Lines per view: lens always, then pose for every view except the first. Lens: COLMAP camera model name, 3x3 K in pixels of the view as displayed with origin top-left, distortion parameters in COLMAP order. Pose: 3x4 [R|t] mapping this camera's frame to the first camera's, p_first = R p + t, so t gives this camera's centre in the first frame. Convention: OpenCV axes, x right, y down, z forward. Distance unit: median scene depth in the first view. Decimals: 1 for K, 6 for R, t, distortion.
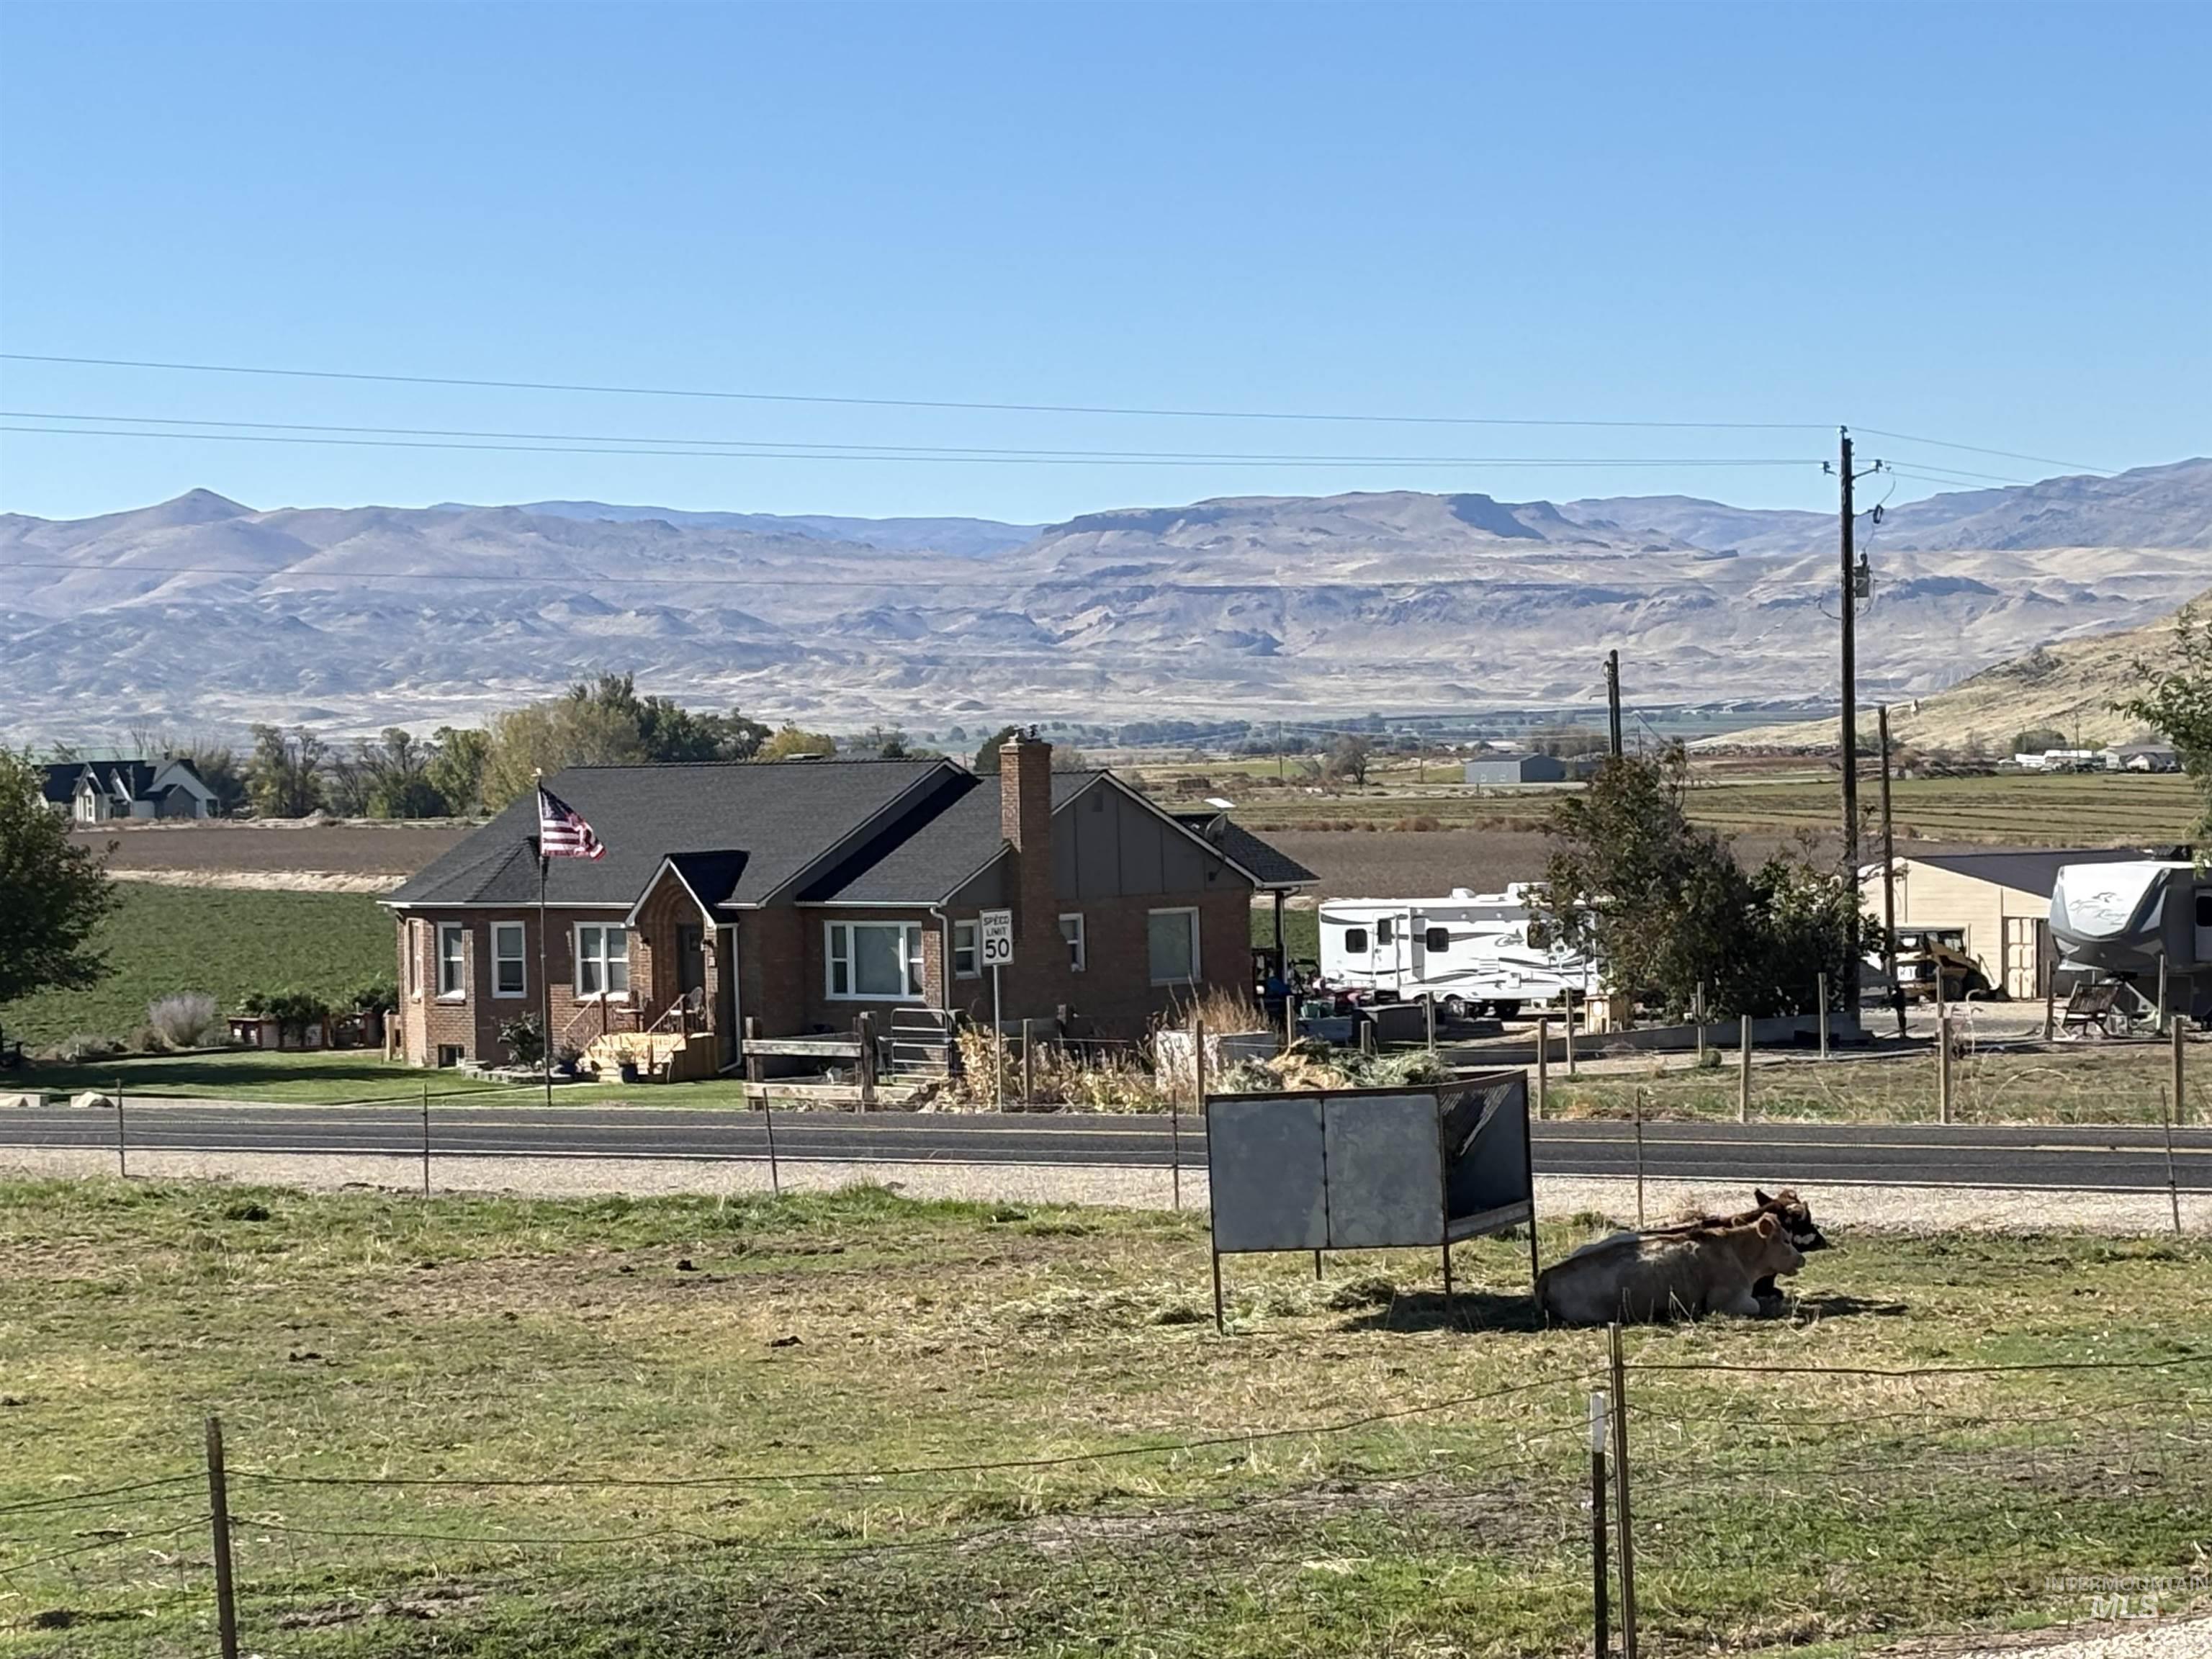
lens RADIAL K [[5878.7, 0, 1106.0], [0, 5878.7, 829.5], [0, 0, 1]] dist [0.128788, 0.939519]
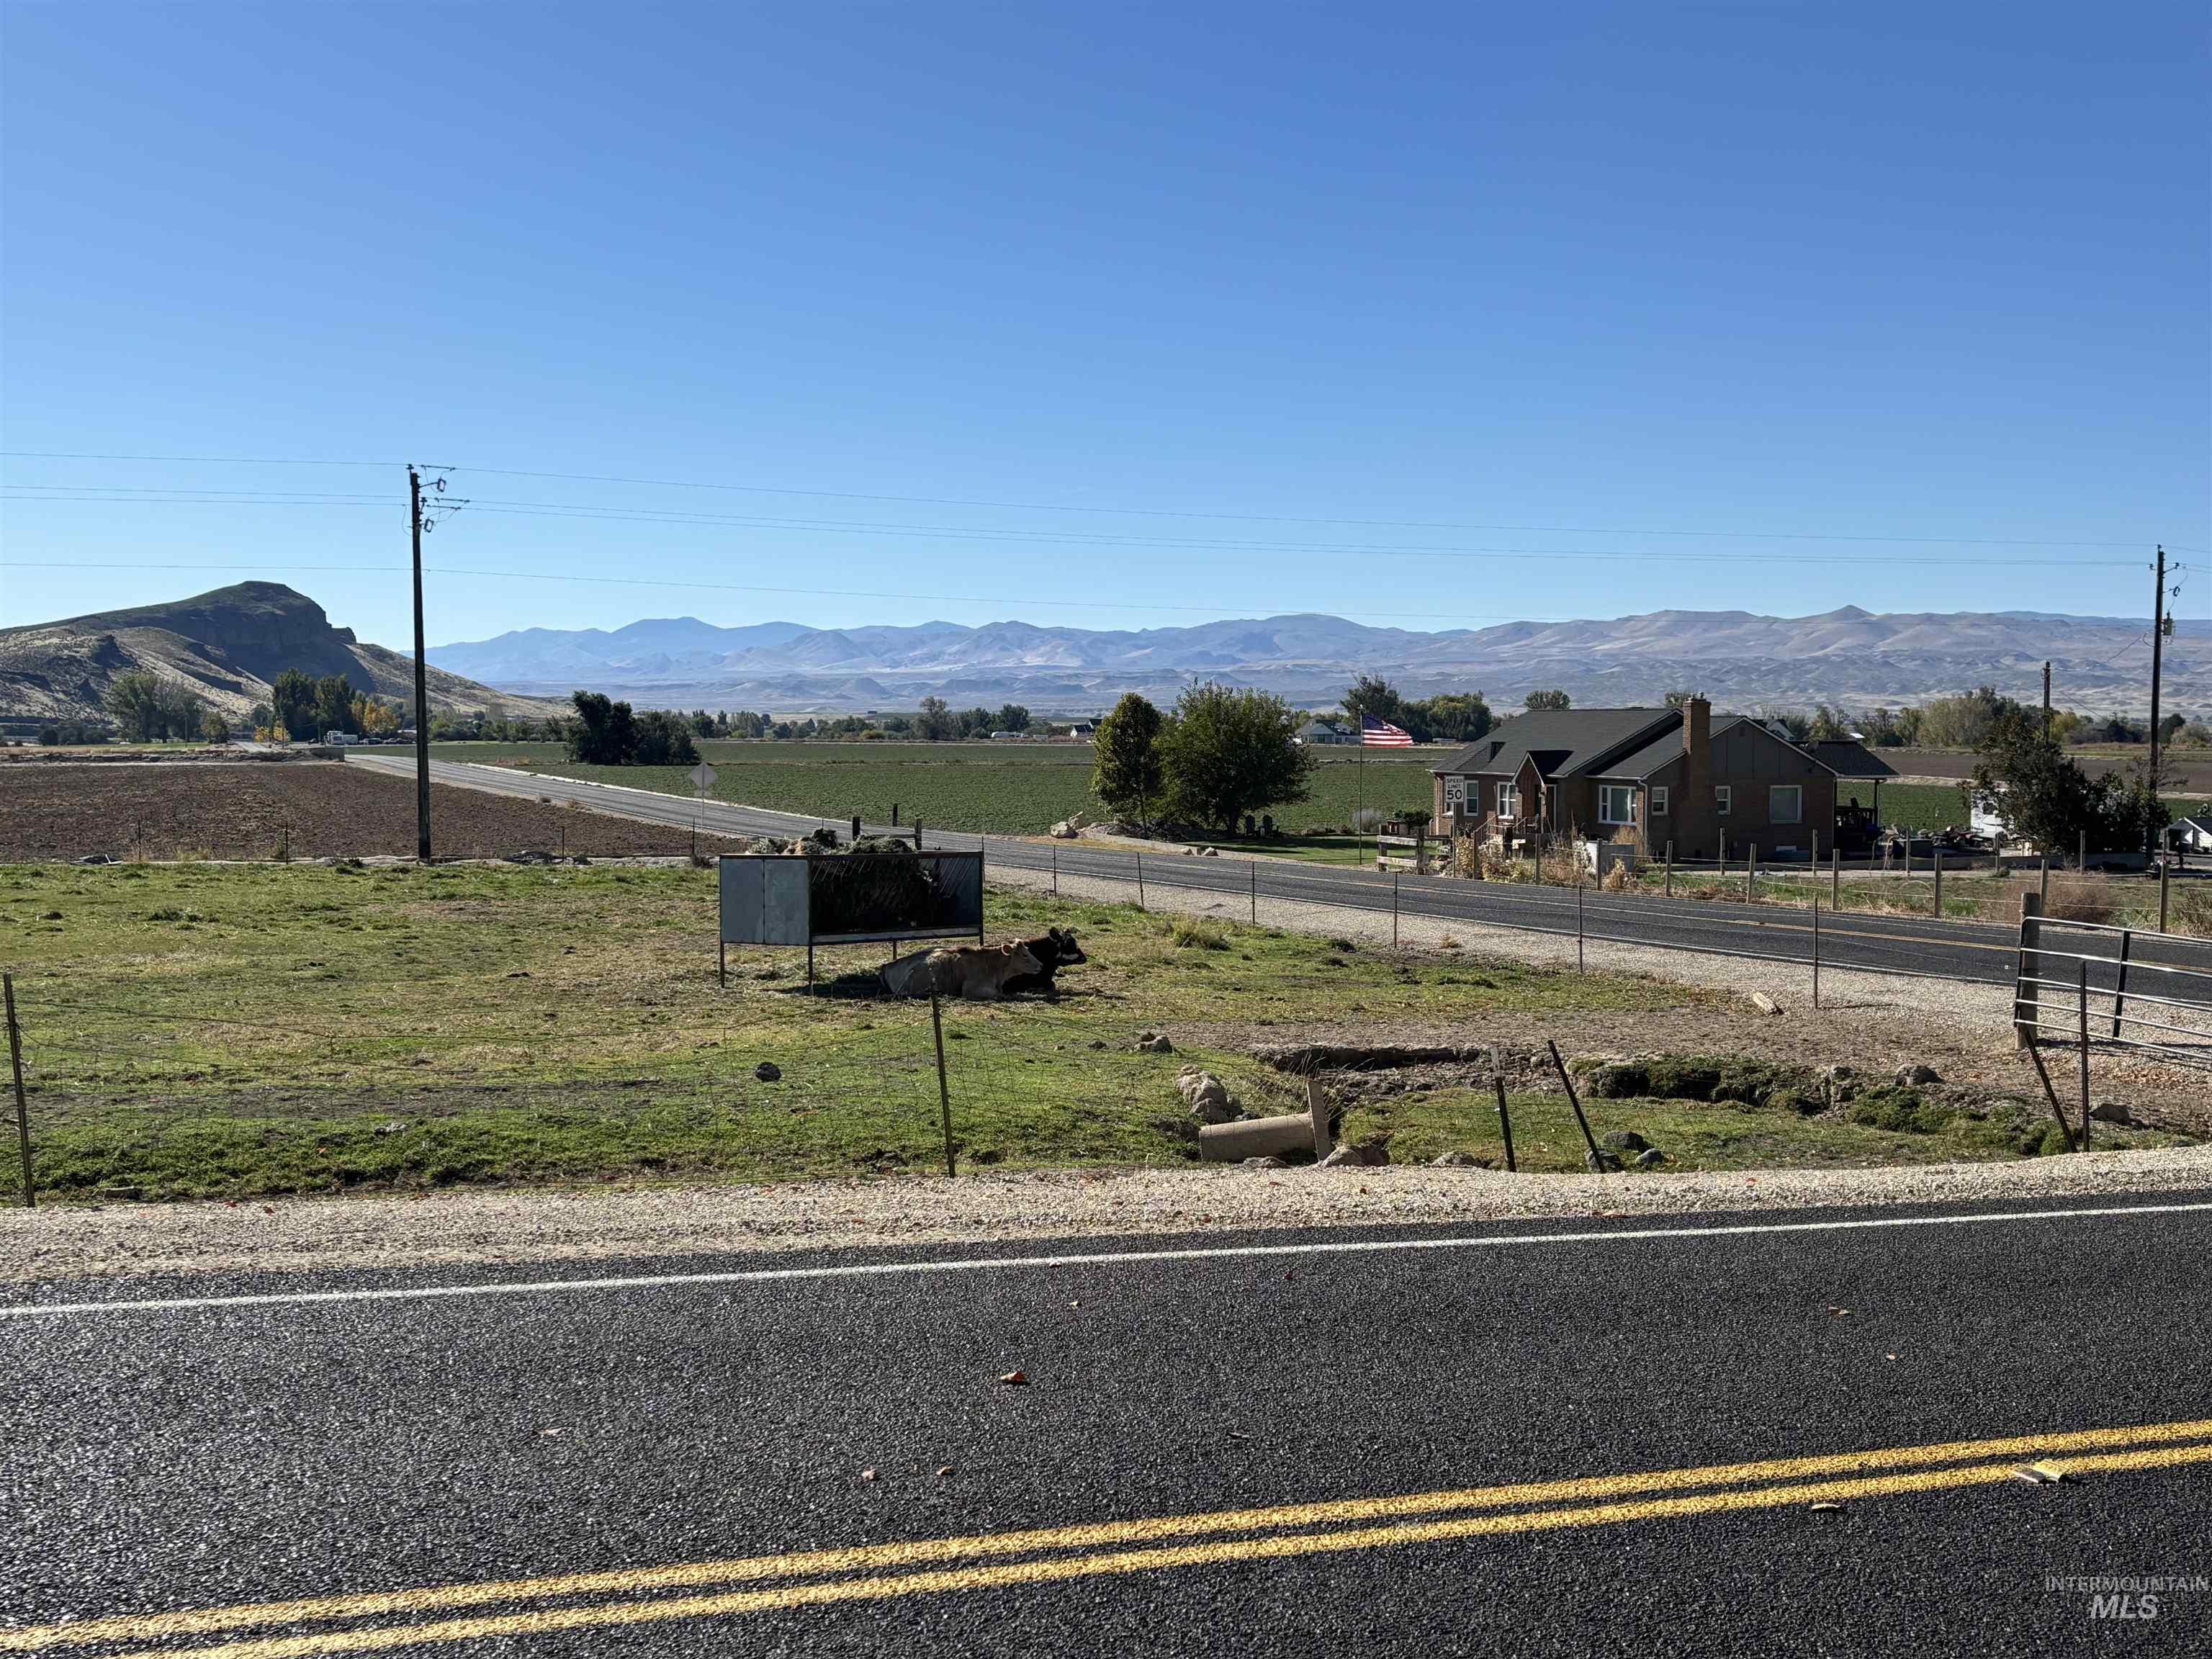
lens RADIAL K [[2415.1, 0, 1106.0], [0, 2415.1, 829.5], [0, 0, 1]] dist [0.210677, -0.626739]
pose [[0.903166, 0.045658, -0.426858, 0.161325], [-0.031061, 0.998672, 0.041100, 0.001146], [0.428167, -0.023861, 0.903384, 0.138565]]
